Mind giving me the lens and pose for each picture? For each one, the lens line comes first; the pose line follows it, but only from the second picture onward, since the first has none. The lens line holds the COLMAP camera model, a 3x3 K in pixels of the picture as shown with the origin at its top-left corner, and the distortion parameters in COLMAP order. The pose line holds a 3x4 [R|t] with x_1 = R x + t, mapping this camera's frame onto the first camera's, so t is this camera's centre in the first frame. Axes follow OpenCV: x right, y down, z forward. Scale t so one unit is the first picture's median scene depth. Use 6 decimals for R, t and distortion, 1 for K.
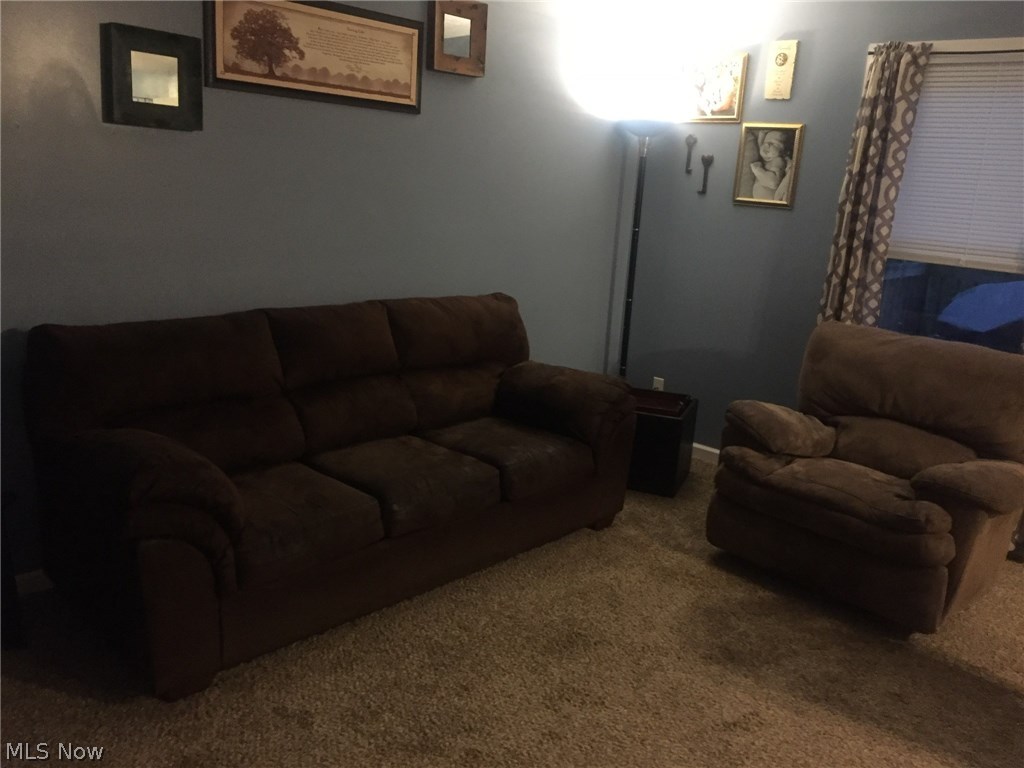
lens RADIAL K [[869.7, 0, 512.0], [0, 869.7, 384.0], [0, 0, 1]] dist [0.094766, -0.115708]
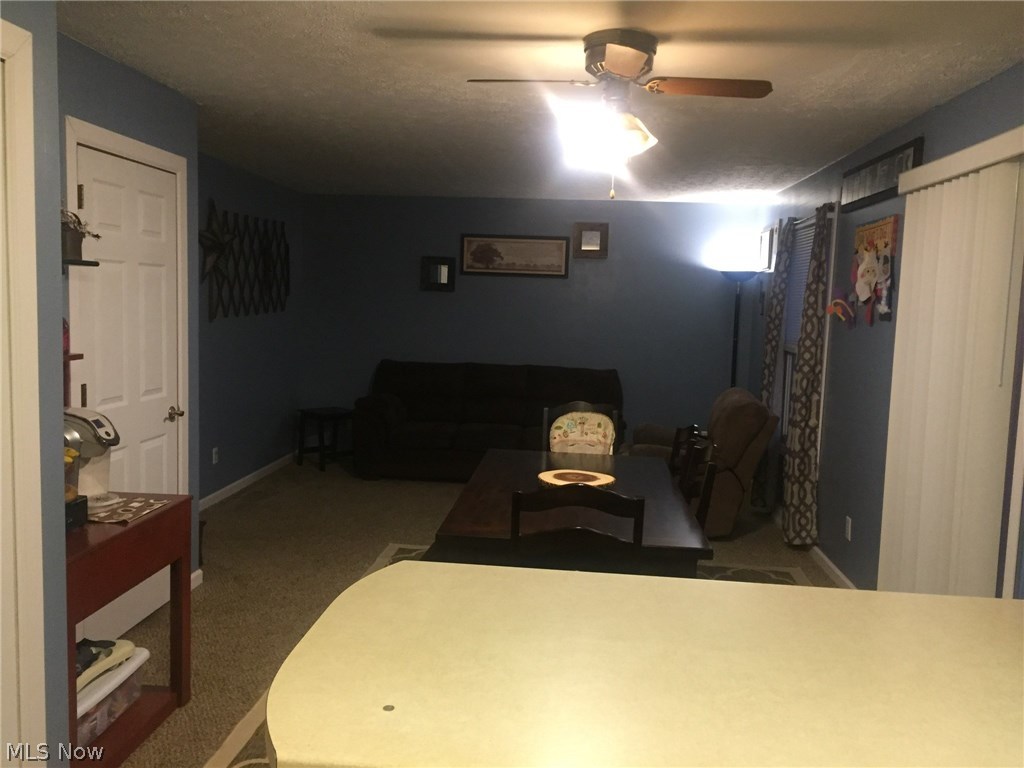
lens RADIAL K [[858.9, 0, 512.0], [0, 858.9, 384.0], [0, 0, 1]] dist [0.041328, -0.007316]
pose [[0.625853, 0.034369, -0.779183, 1.407719], [-0.178319, 0.978873, -0.100052, 0.161739], [0.759283, 0.201561, 0.618759, -0.300575]]
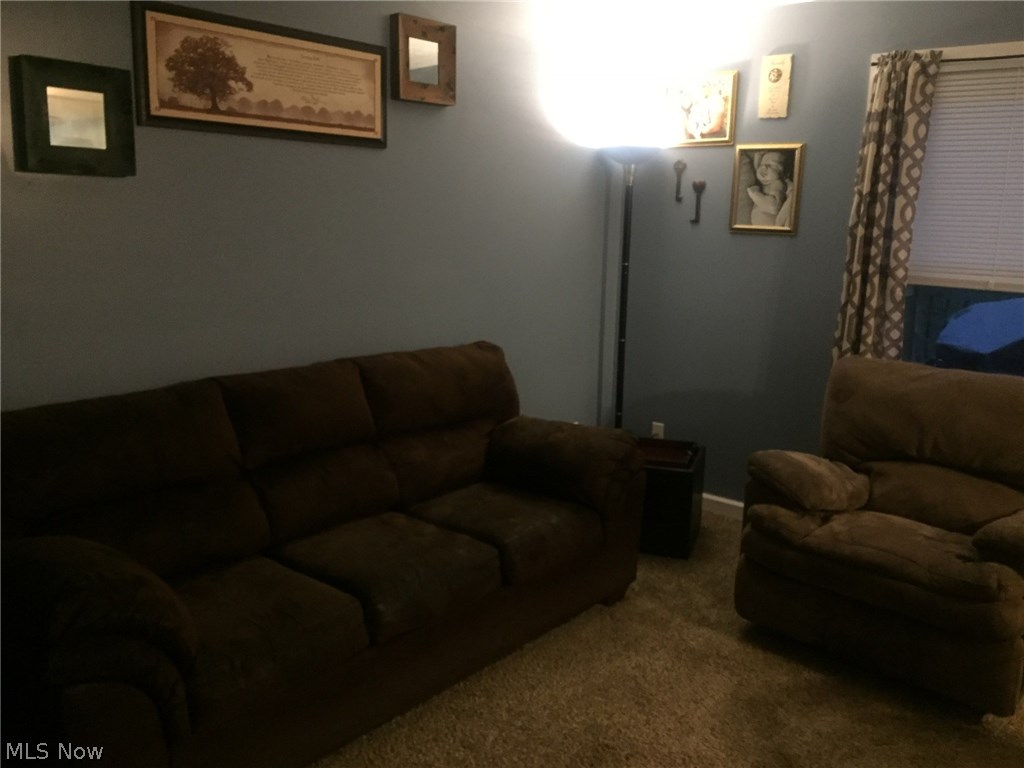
lens RADIAL K [[879.4, 0, 512.0], [0, 879.4, 384.0], [0, 0, 1]] dist [0.091252, -0.121271]
pose [[0.998154, -0.049836, 0.034700, -0.020576], [0.051215, 0.997885, -0.040043, -0.025377], [-0.032631, 0.041746, 0.998595, 0.104893]]
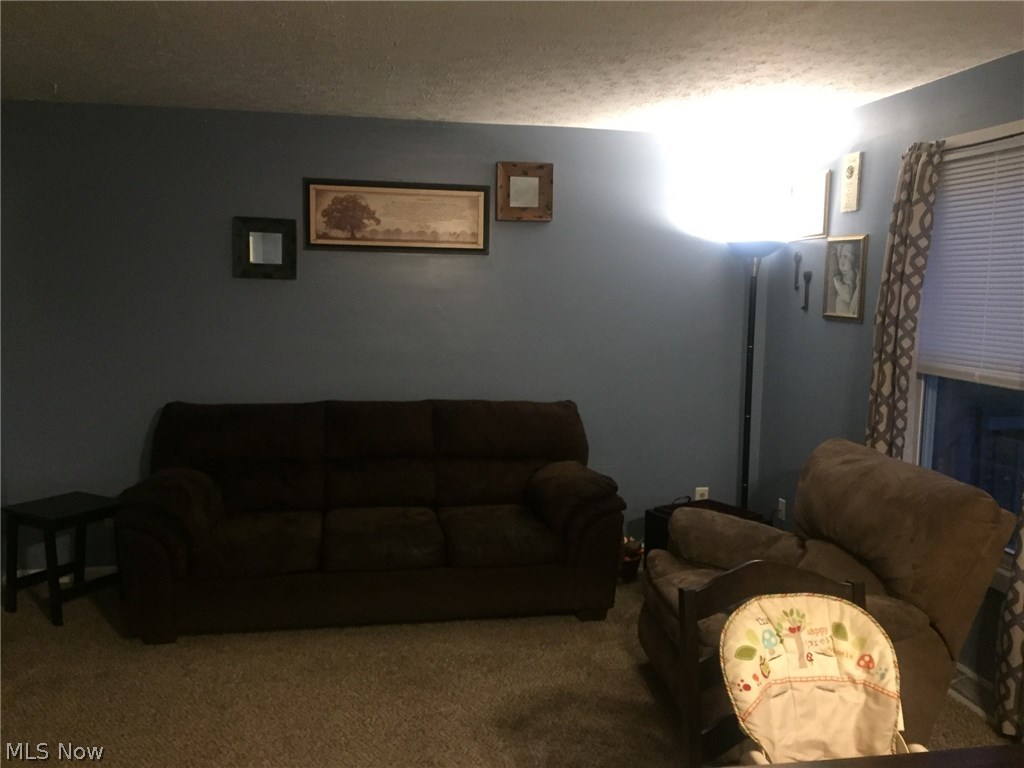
lens RADIAL K [[869.7, 0, 512.0], [0, 869.7, 384.0], [0, 0, 1]] dist [0.094766, -0.115708]
pose [[0.802612, 0.016629, -0.596269, 0.676760], [-0.108003, 0.987141, -0.117847, 0.018647], [0.586642, 0.158984, 0.794087, 0.058191]]
